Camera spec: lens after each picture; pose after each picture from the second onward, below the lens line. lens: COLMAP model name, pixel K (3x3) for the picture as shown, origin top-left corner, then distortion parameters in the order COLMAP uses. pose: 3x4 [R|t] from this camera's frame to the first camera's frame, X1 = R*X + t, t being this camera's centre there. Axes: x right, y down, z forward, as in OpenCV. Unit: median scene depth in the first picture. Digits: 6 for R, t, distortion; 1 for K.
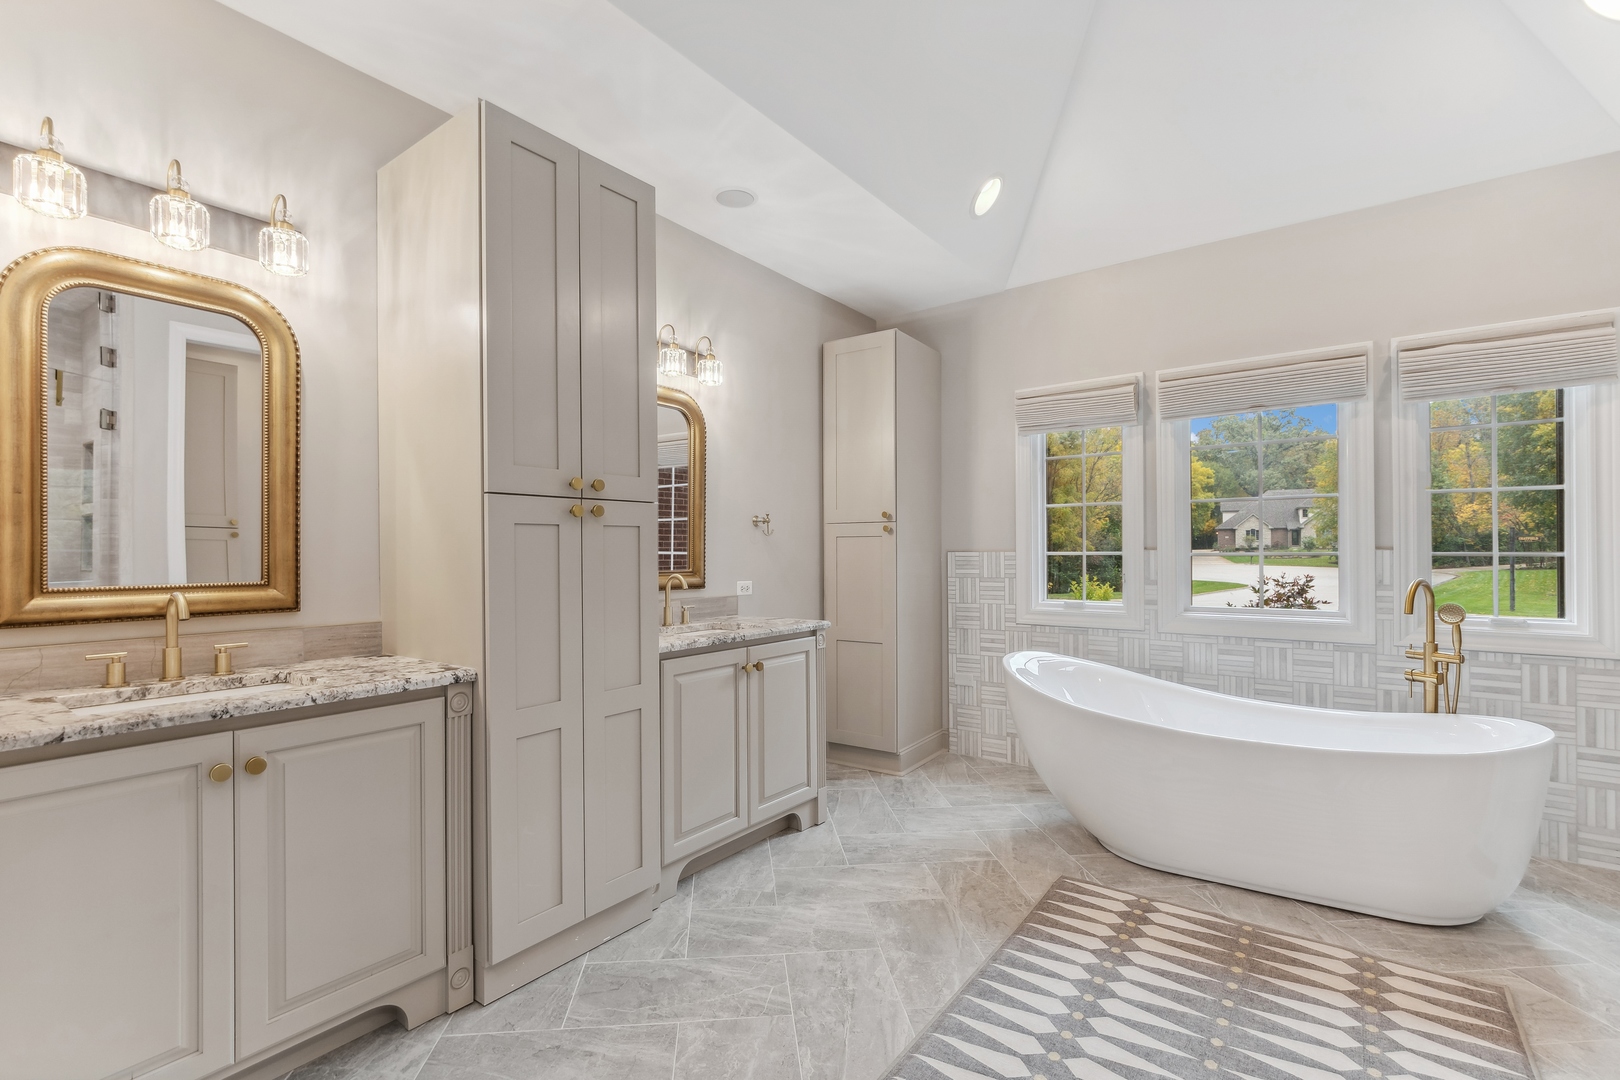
lens RADIAL K [[730.9, 0, 809.6], [0, 730.9, 546.9], [0, 0, 1]] dist [-0.000060, -0.000684]
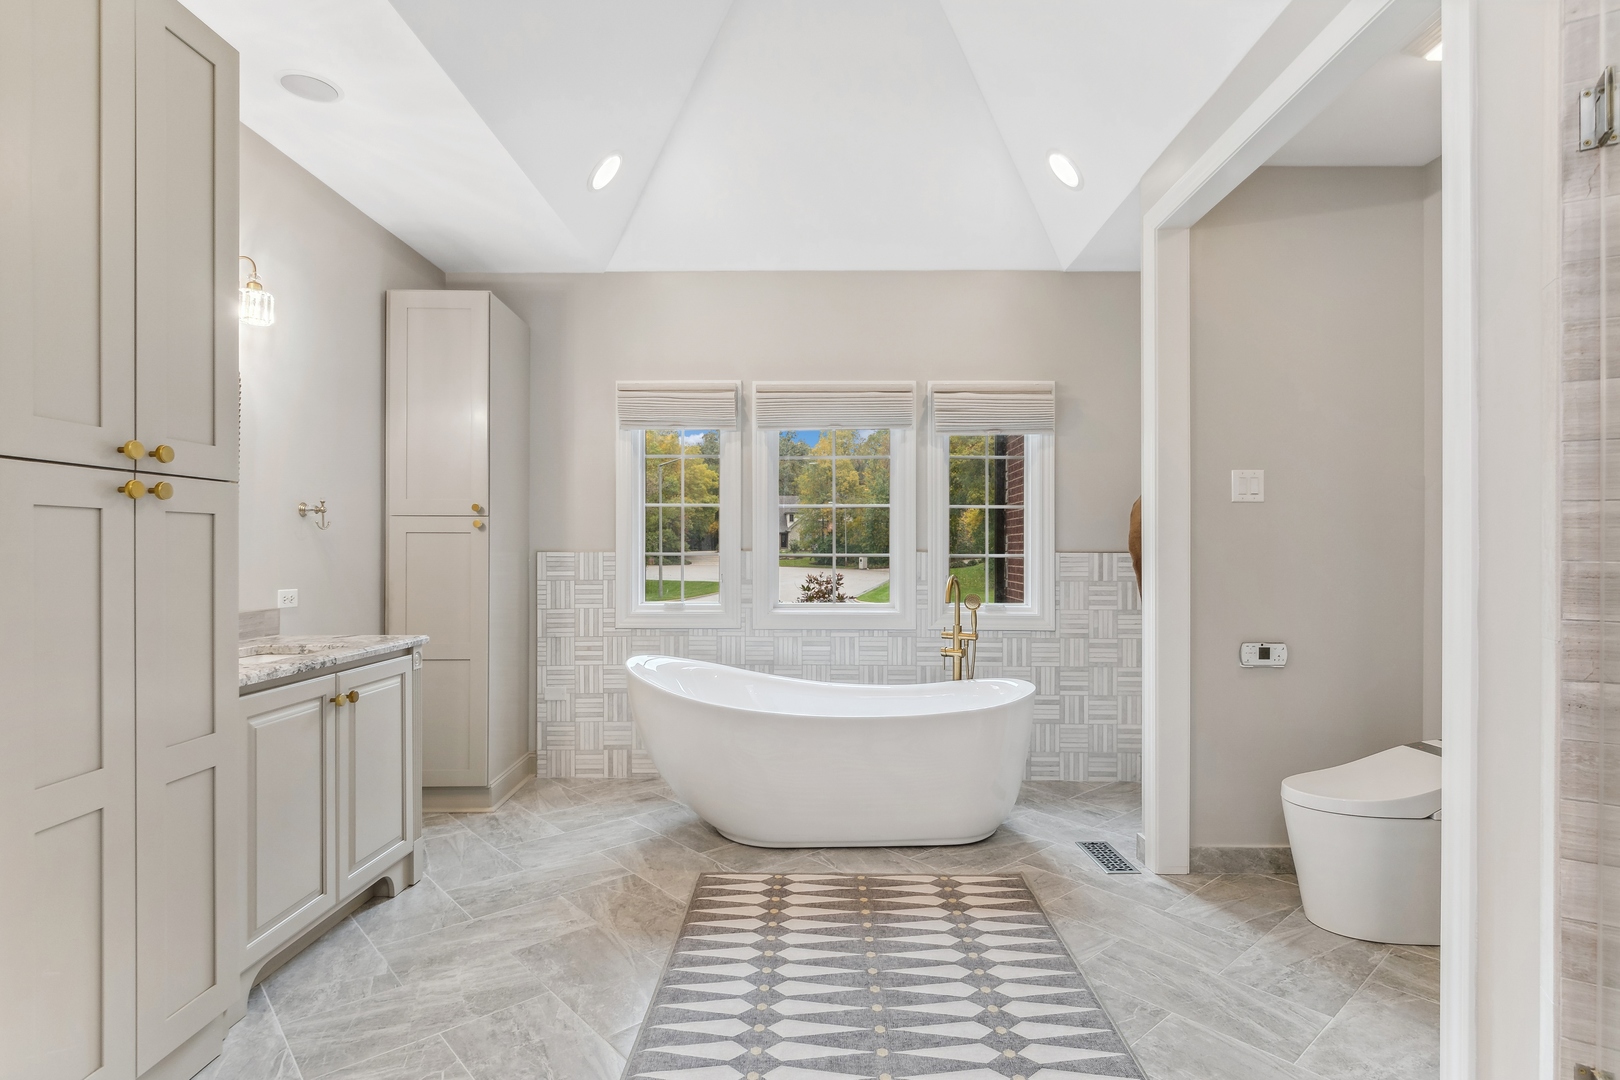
lens RADIAL K [[815.6, 0, 815.2], [0, 815.6, 546.7], [0, 0, 1]] dist [0.001185, -0.002612]
pose [[0.807204, 0.009193, 0.590201, -0.183025], [-0.009029, 0.999954, -0.003225, 0.001042], [-0.590204, -0.002726, 0.807250, -0.001184]]
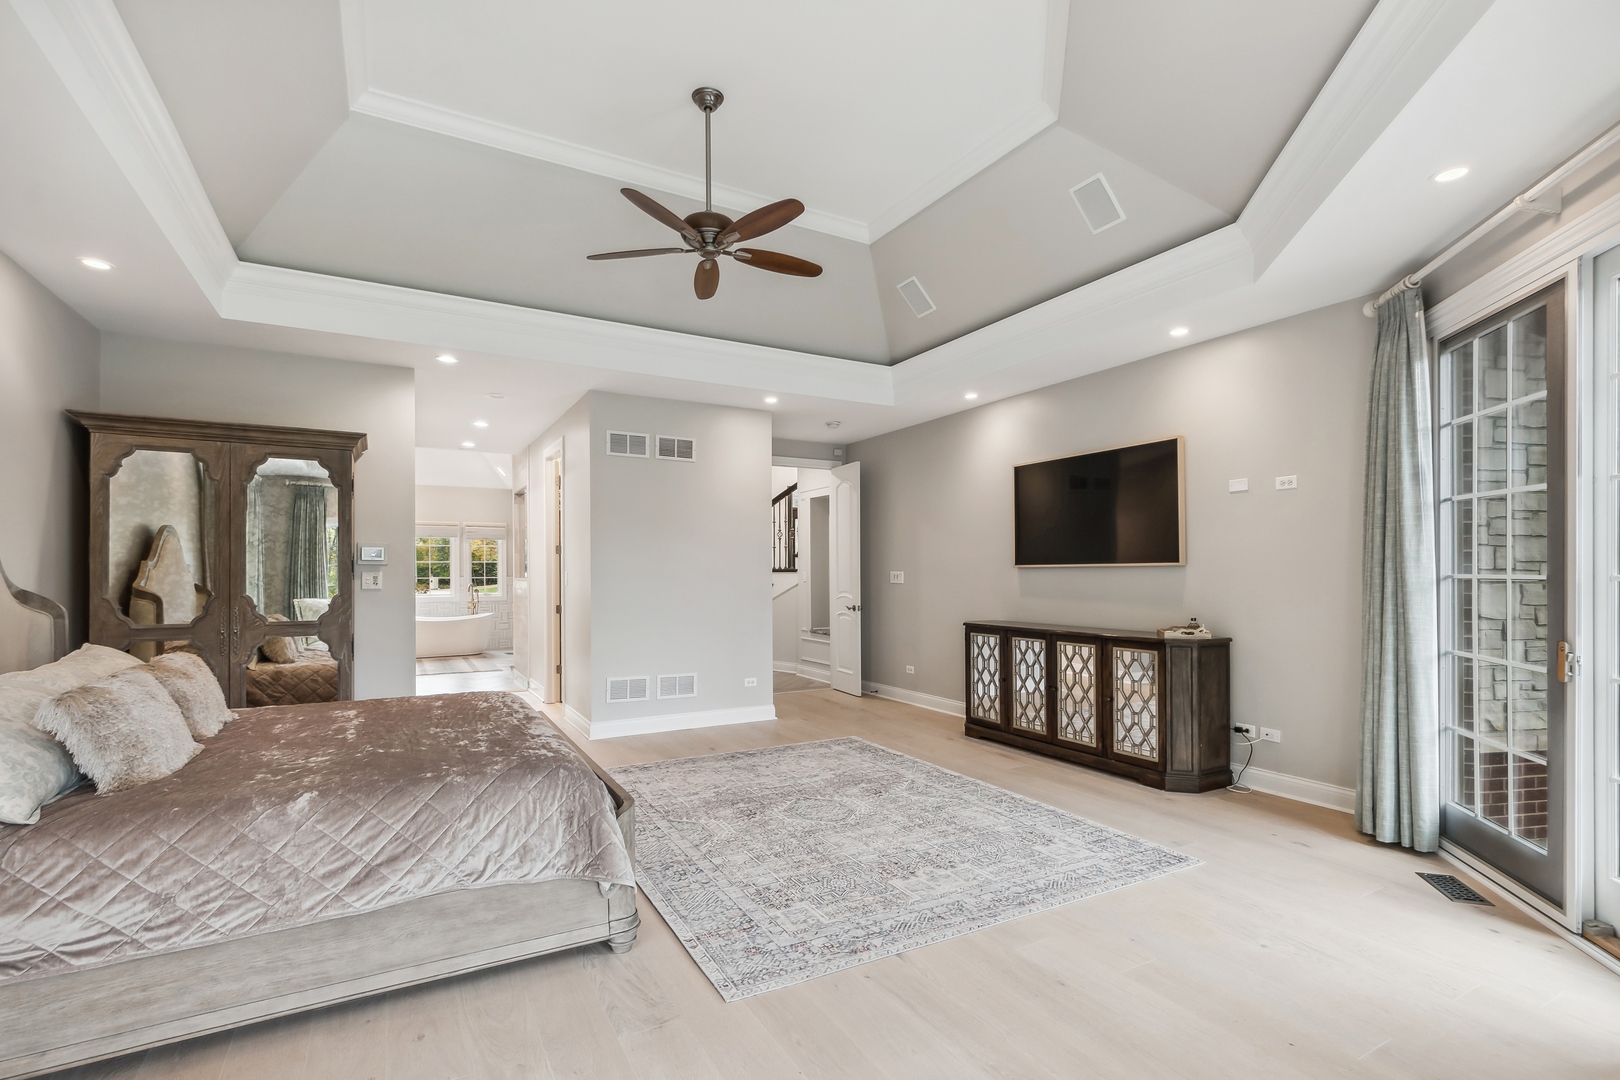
lens RADIAL K [[730.9, 0, 812.1], [0, 730.9, 546.5], [0, 0, 1]] dist [-0.000060, -0.000684]
pose [[0.417589, 0.005105, 0.908622, -2.161338], [-0.004322, 0.999984, -0.003632, -0.165282], [-0.908626, -0.002410, 0.417604, -2.545250]]
